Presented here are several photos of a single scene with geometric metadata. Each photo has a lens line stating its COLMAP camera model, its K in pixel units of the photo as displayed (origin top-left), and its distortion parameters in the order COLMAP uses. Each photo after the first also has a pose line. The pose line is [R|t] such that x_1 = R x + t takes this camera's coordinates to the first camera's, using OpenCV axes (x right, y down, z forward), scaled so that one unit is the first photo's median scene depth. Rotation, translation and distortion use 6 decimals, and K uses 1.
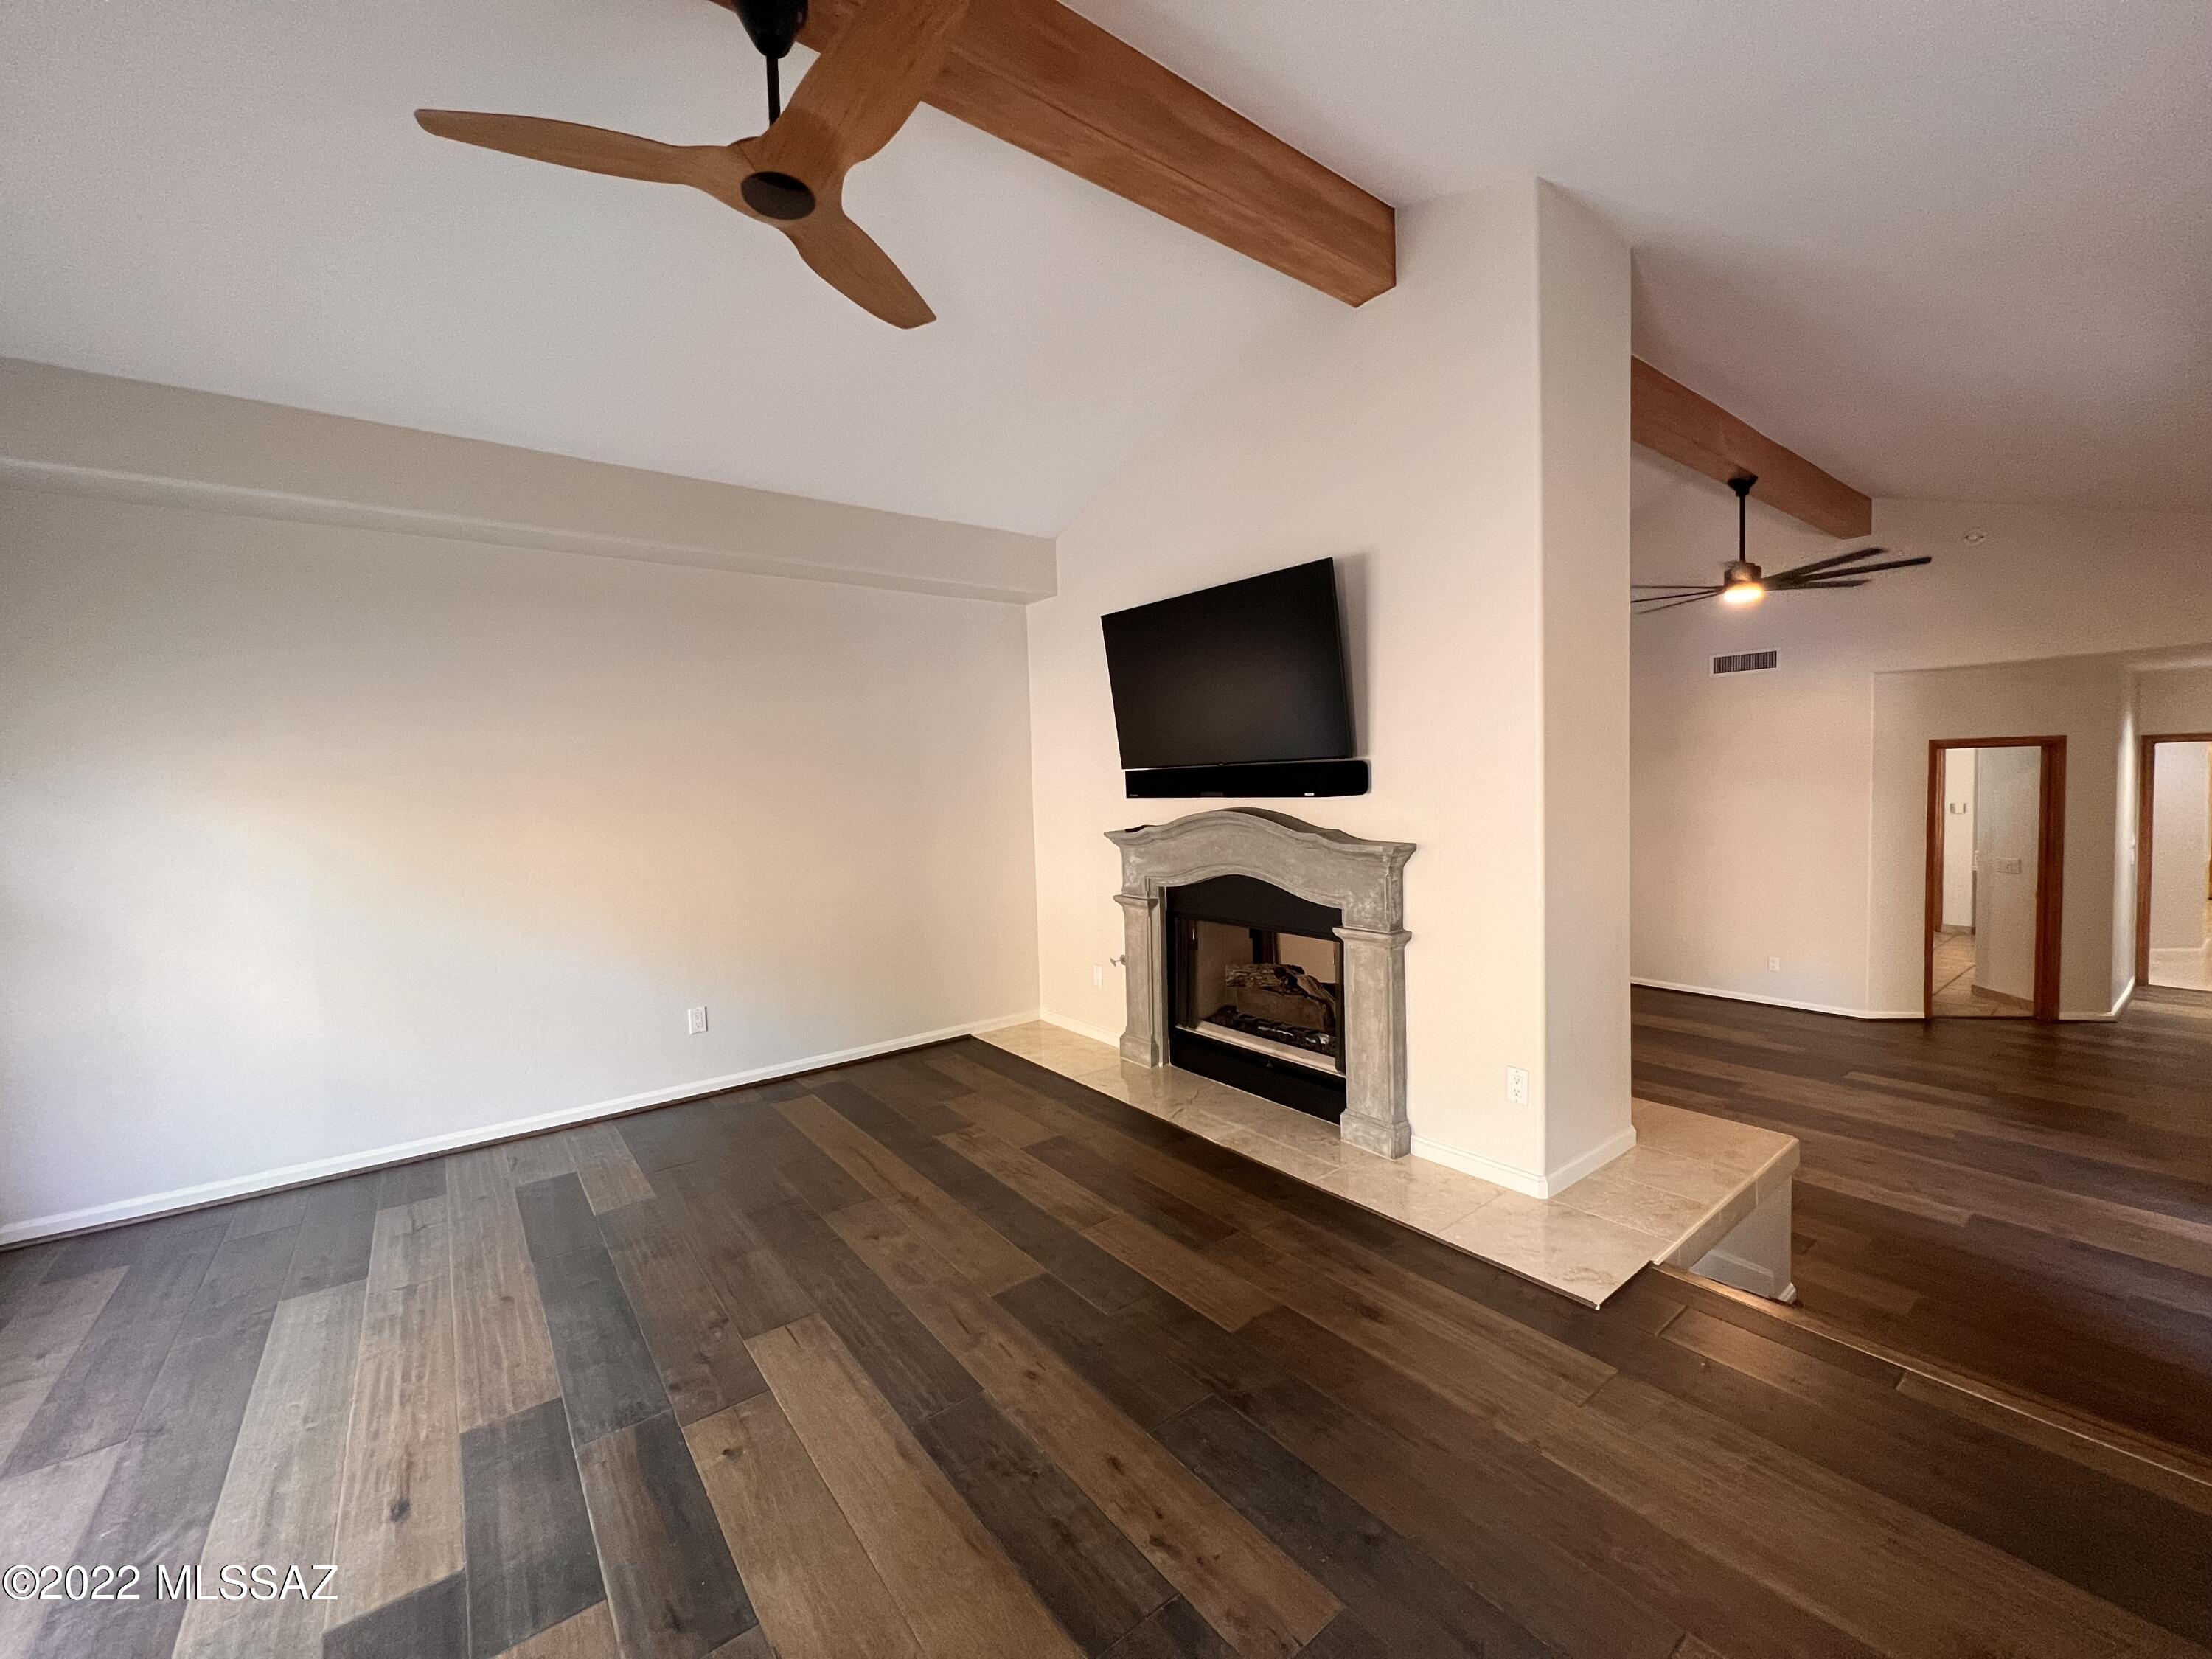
lens RADIAL K [[884.8, 0, 1102.6], [0, 884.8, 828.8], [0, 0, 1]] dist [-0.003599, 0.001027]
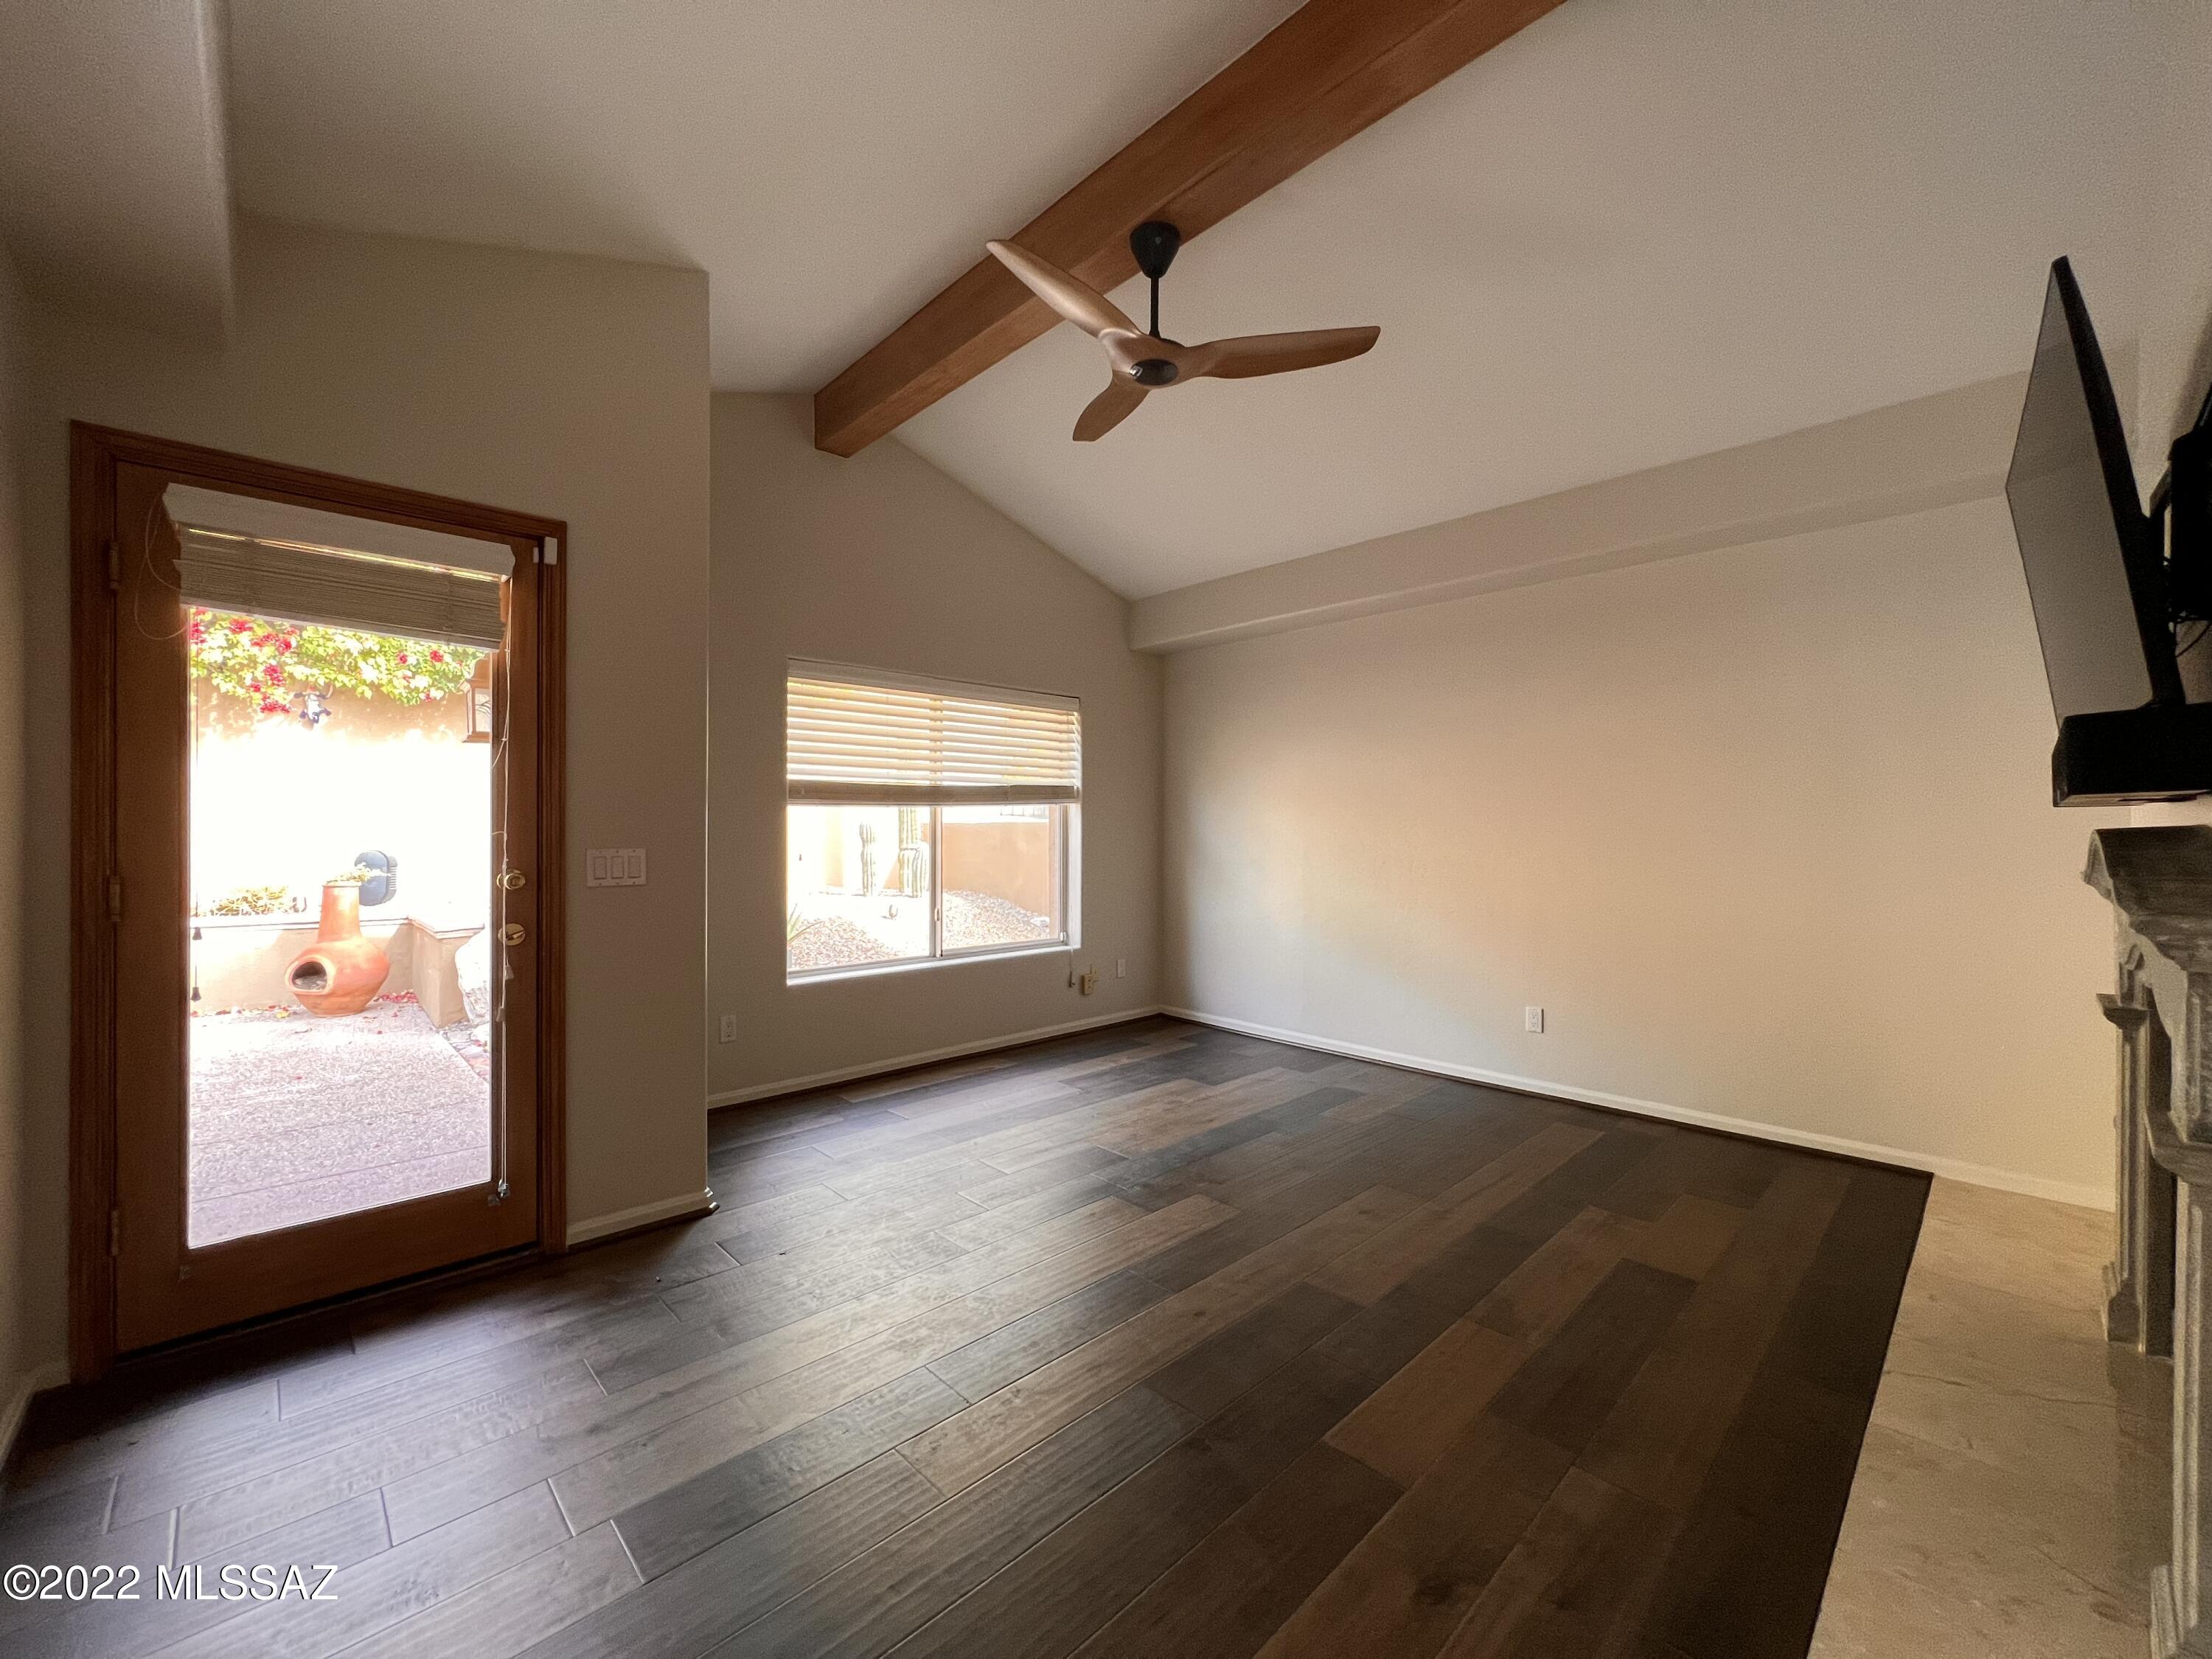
lens RADIAL K [[884.8, 0, 1113.5], [0, 884.8, 829.8], [0, 0, 1]] dist [-0.003599, 0.001027]
pose [[0.122281, 0.029294, -0.992063, 0.347789], [-0.057704, 0.998083, 0.022360, -0.000617], [0.990817, 0.054512, 0.123737, 0.256843]]
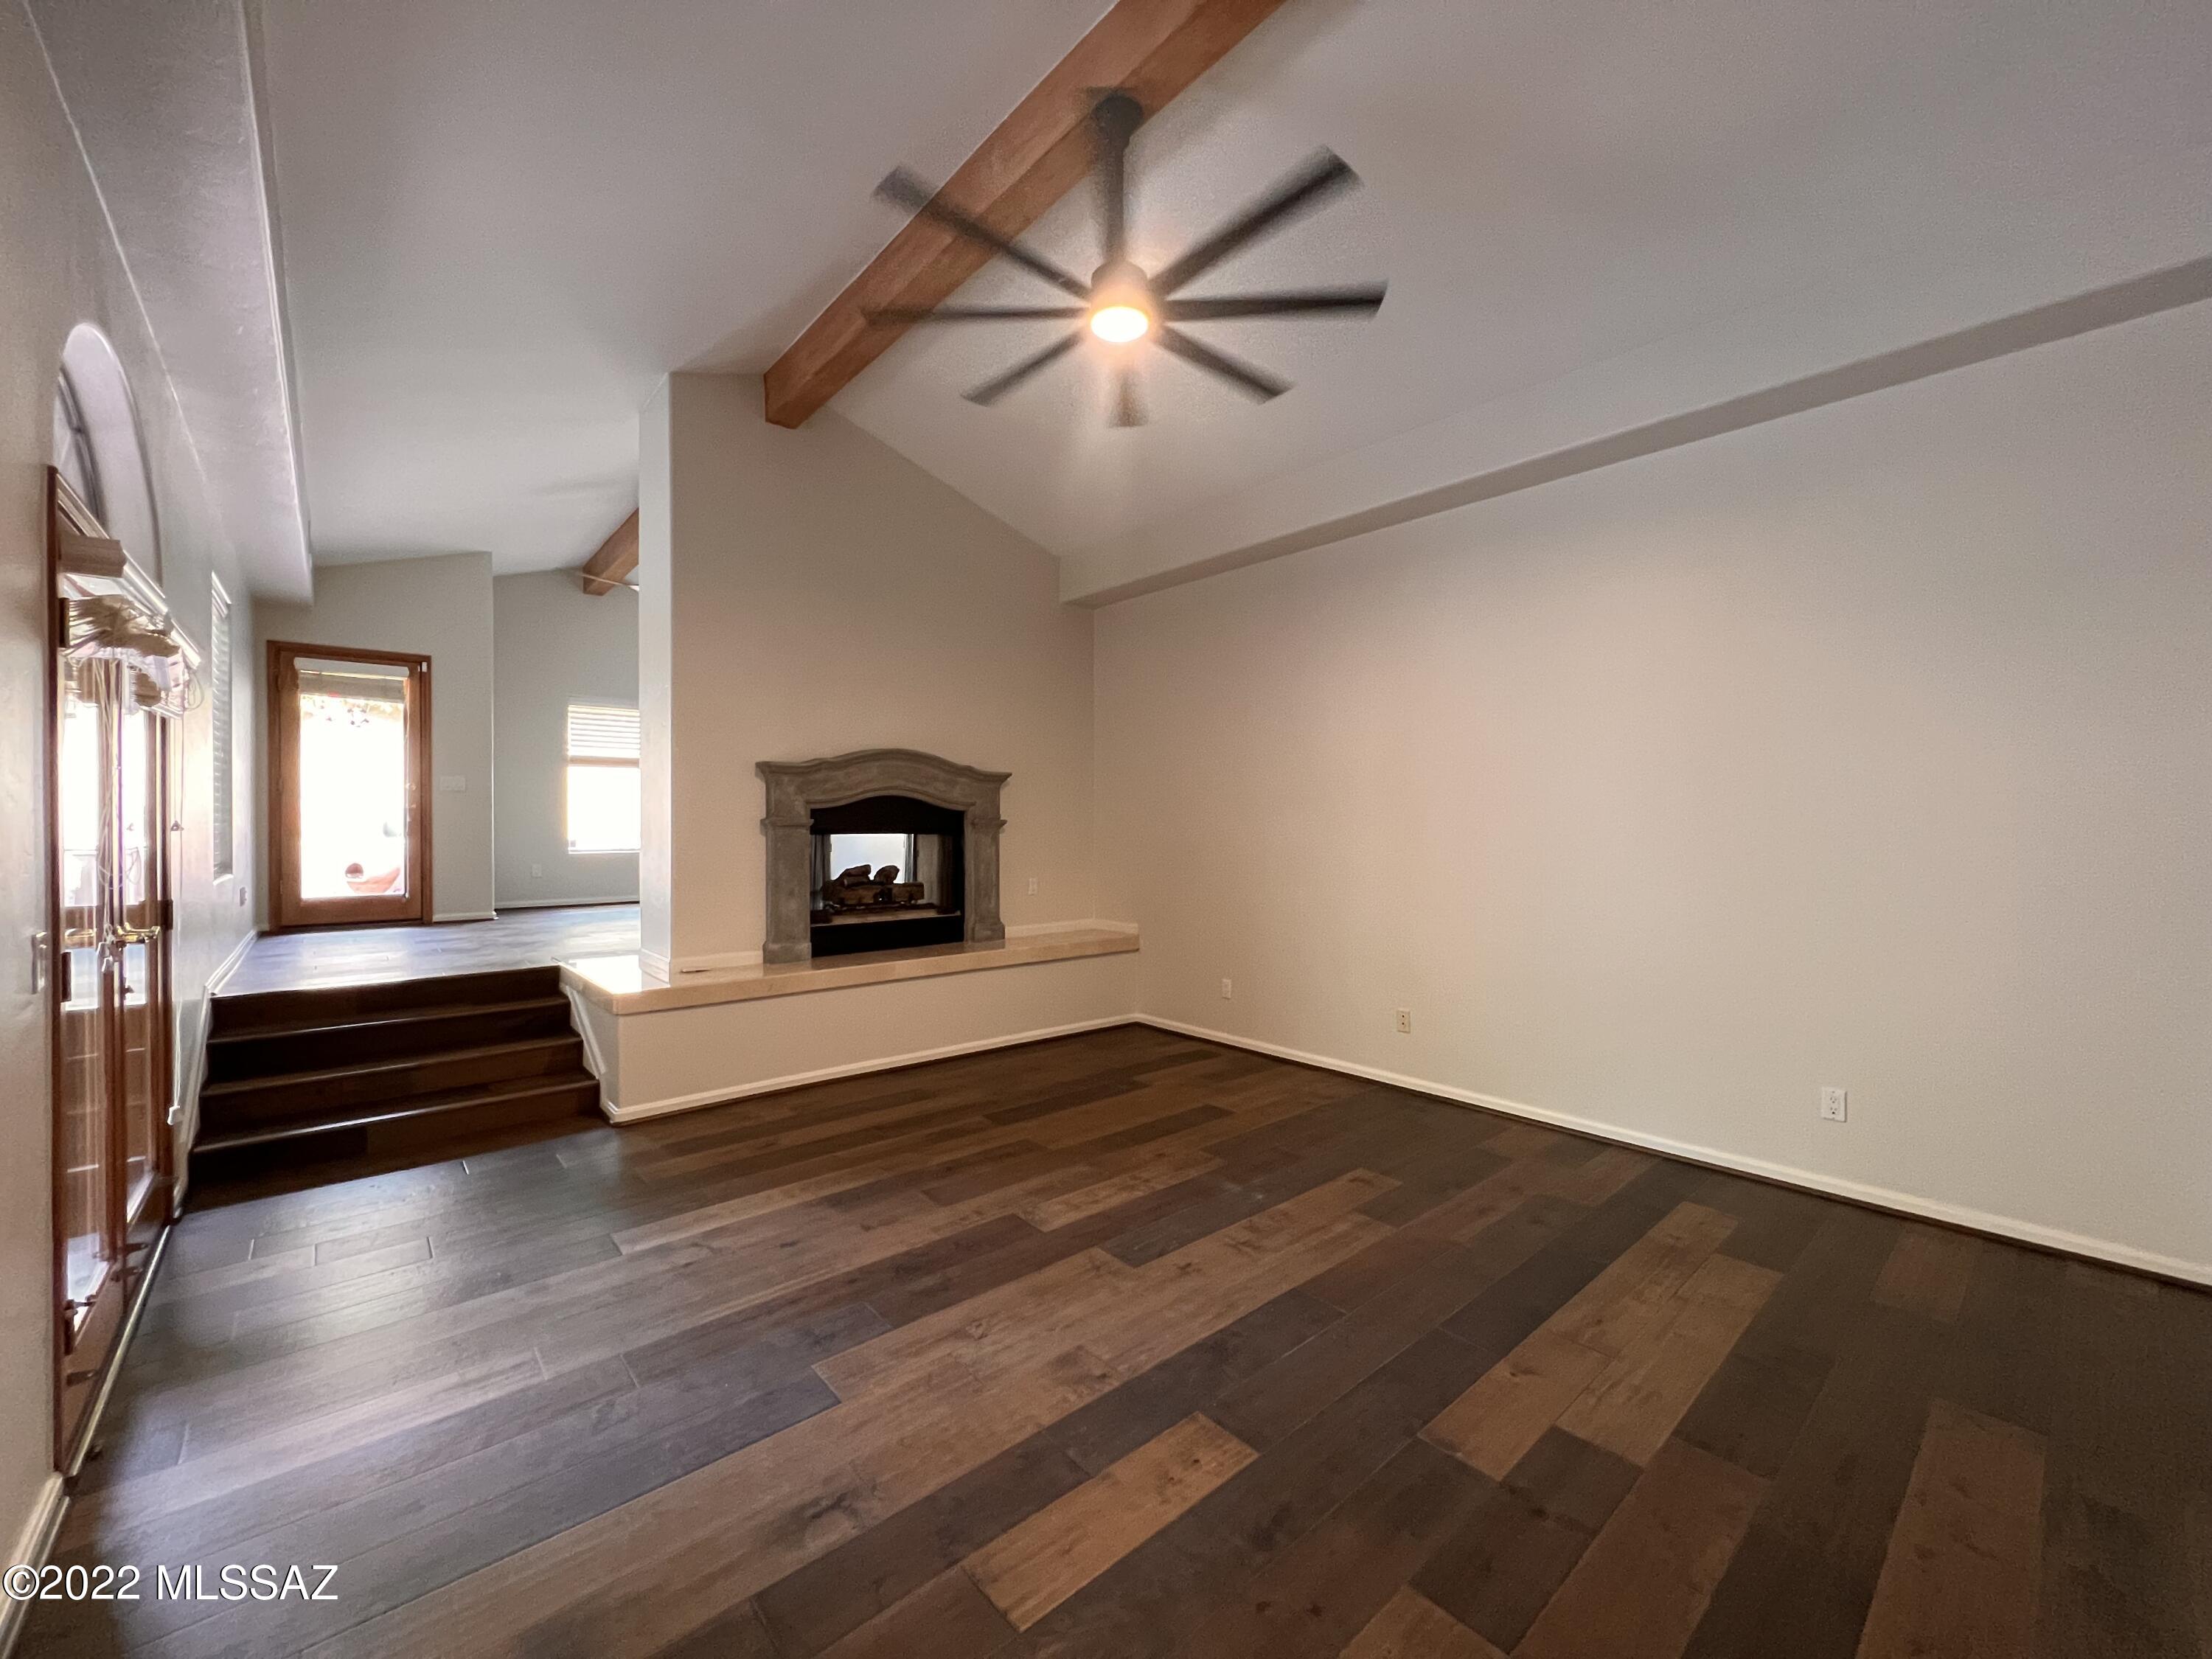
lens RADIAL K [[884.8, 0, 1108.3], [0, 884.8, 822.7], [0, 0, 1]] dist [-0.003599, 0.001027]
pose [[0.070679, 0.027830, -0.997111, 1.042041], [-0.051692, 0.998370, 0.024201, 0.019316], [0.996159, 0.049833, 0.072003, 0.797306]]
